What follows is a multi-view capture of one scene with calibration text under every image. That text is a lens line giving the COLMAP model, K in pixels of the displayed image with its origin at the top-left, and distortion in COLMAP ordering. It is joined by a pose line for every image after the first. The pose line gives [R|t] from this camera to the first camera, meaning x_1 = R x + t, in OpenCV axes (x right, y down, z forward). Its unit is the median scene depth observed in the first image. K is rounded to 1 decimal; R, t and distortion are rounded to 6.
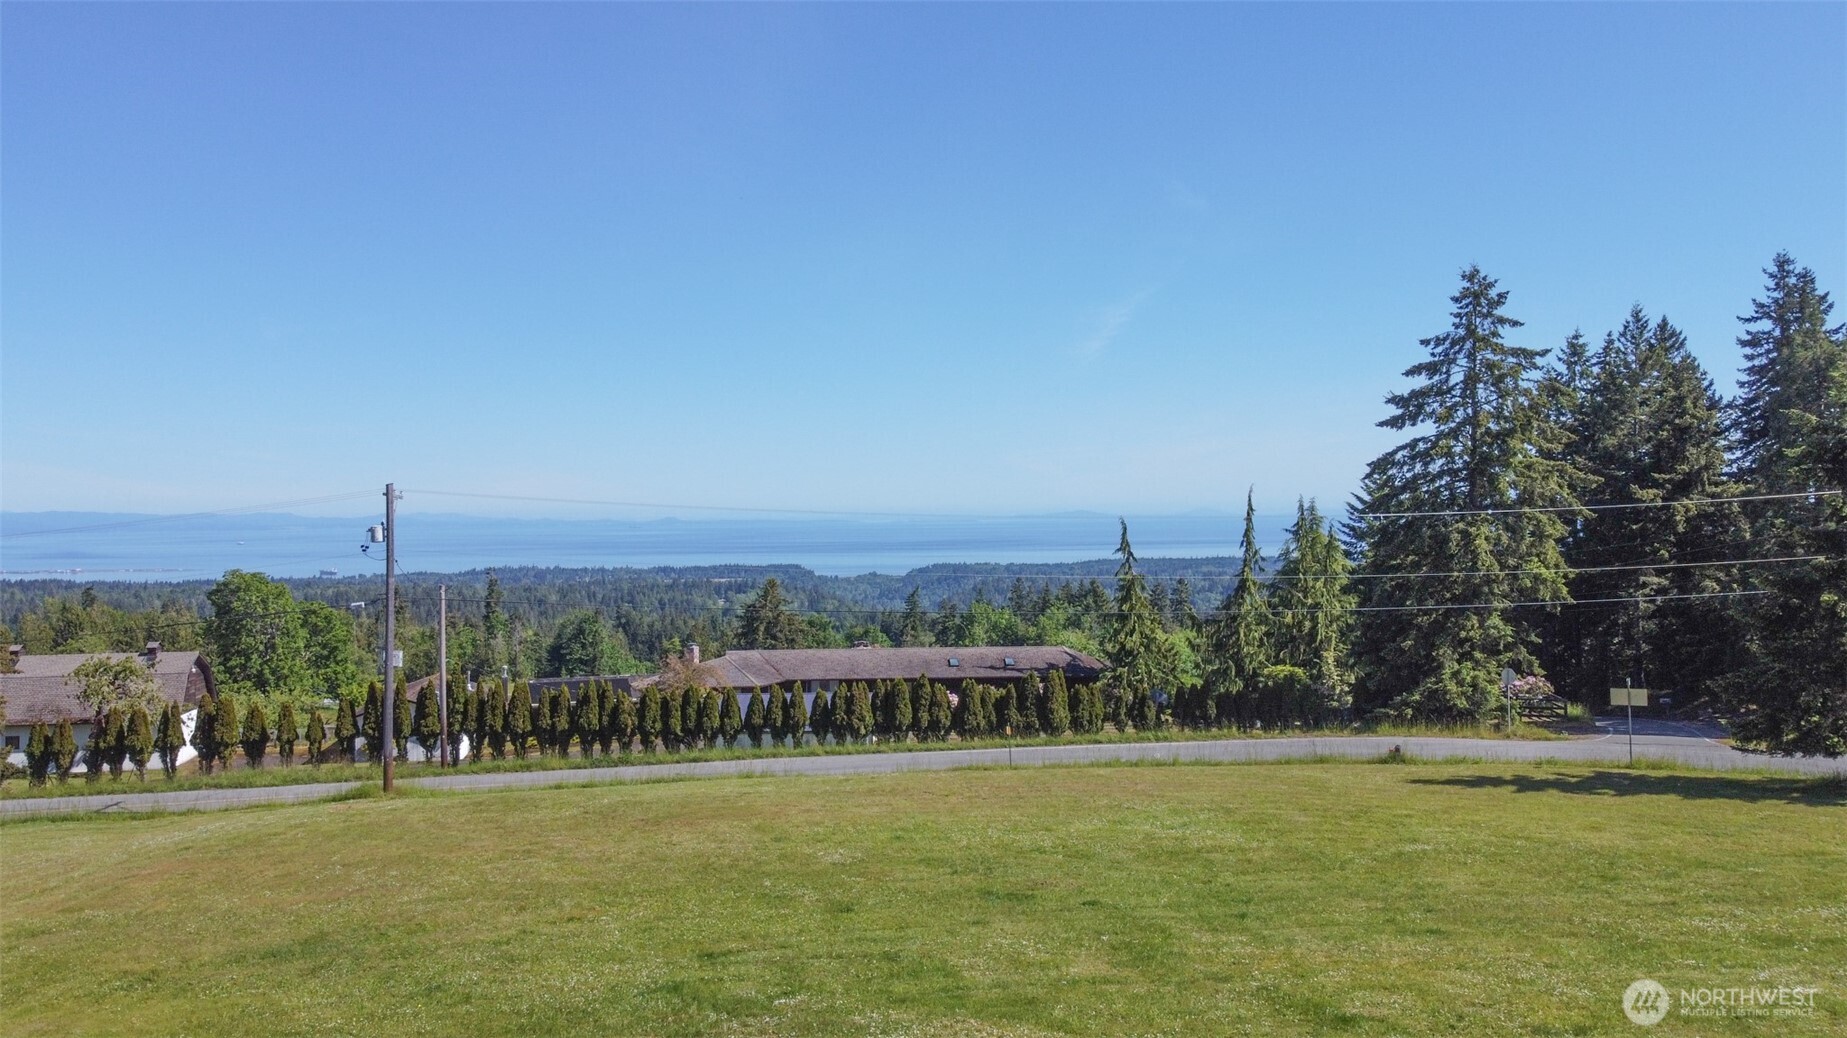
lens RADIAL K [[1363.6, 0, 923.5], [0, 1363.6, 519.0], [0, 0, 1]] dist [0.004095, -0.002203]
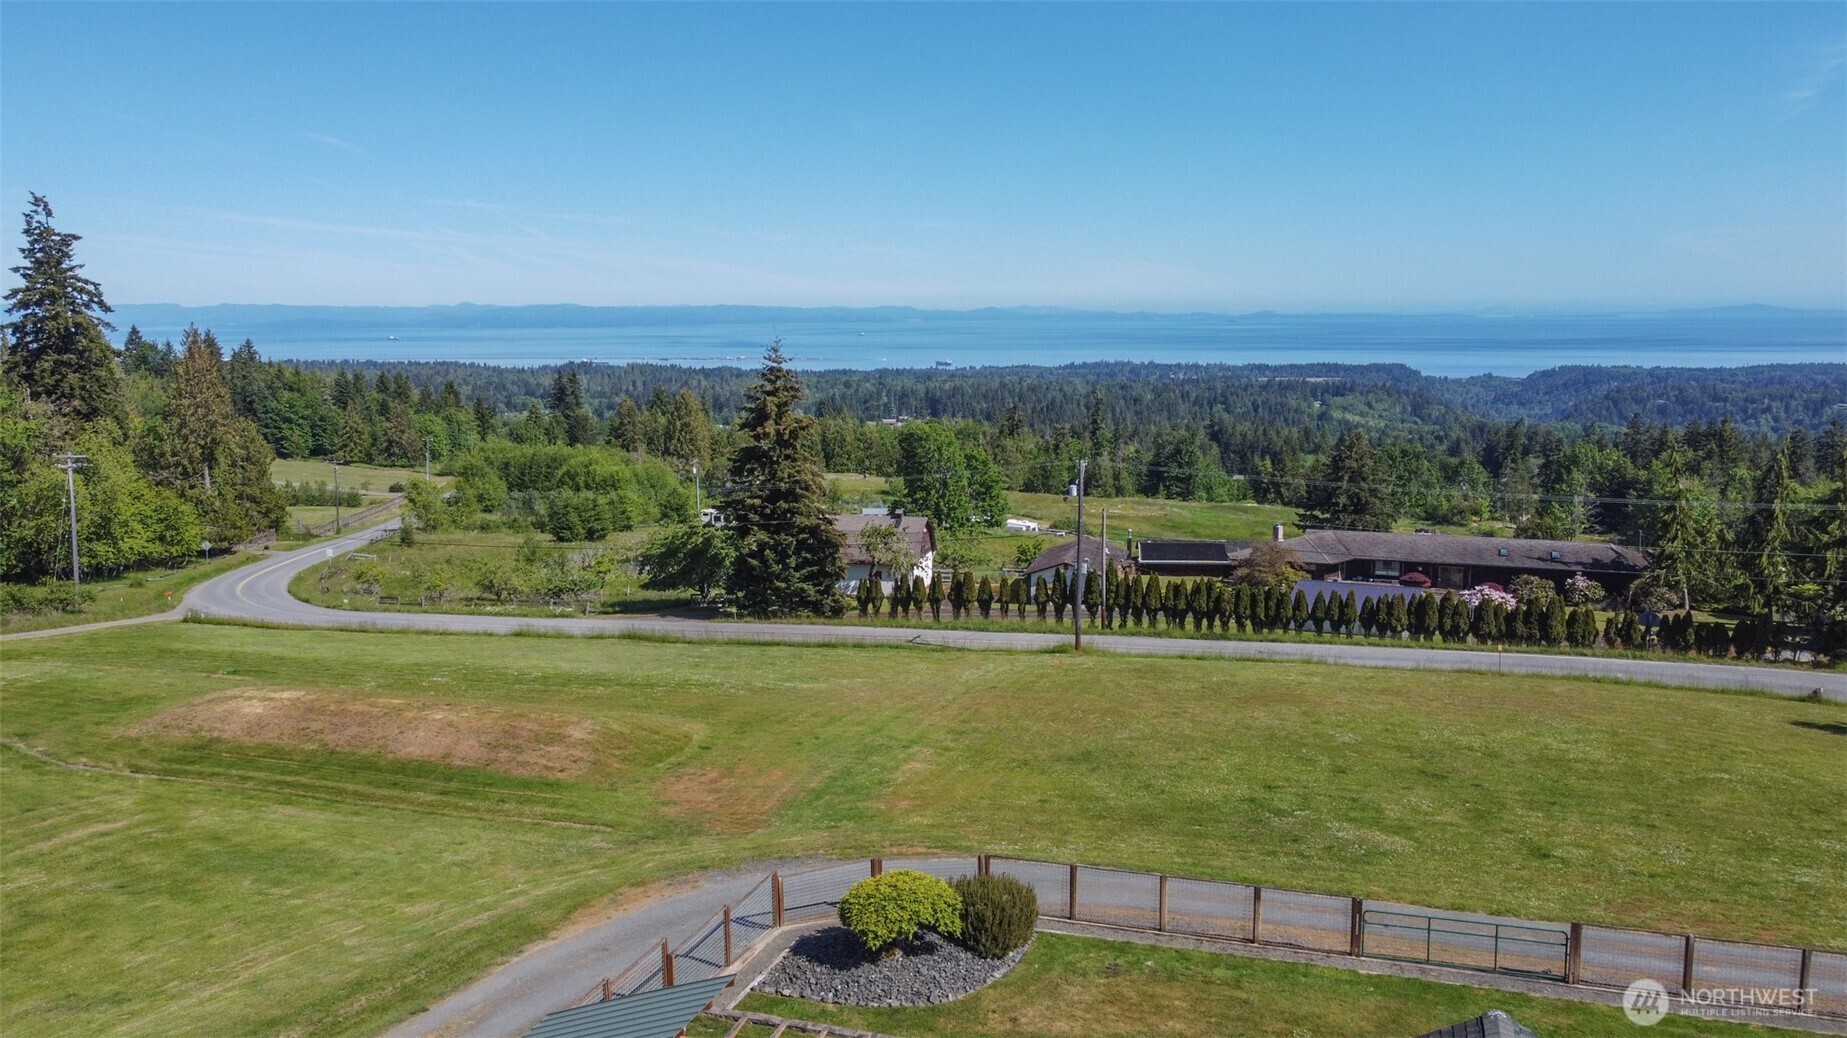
lens RADIAL K [[1365.9, 0, 923.5], [0, 1365.9, 519.0], [0, 0, 1]] dist [-0.018294, -0.005203]
pose [[0.909961, 0.057607, -0.410672, 0.076203], [0.002799, 0.989428, 0.144995, -0.152355], [0.414683, -0.133090, 0.900180, -0.409185]]
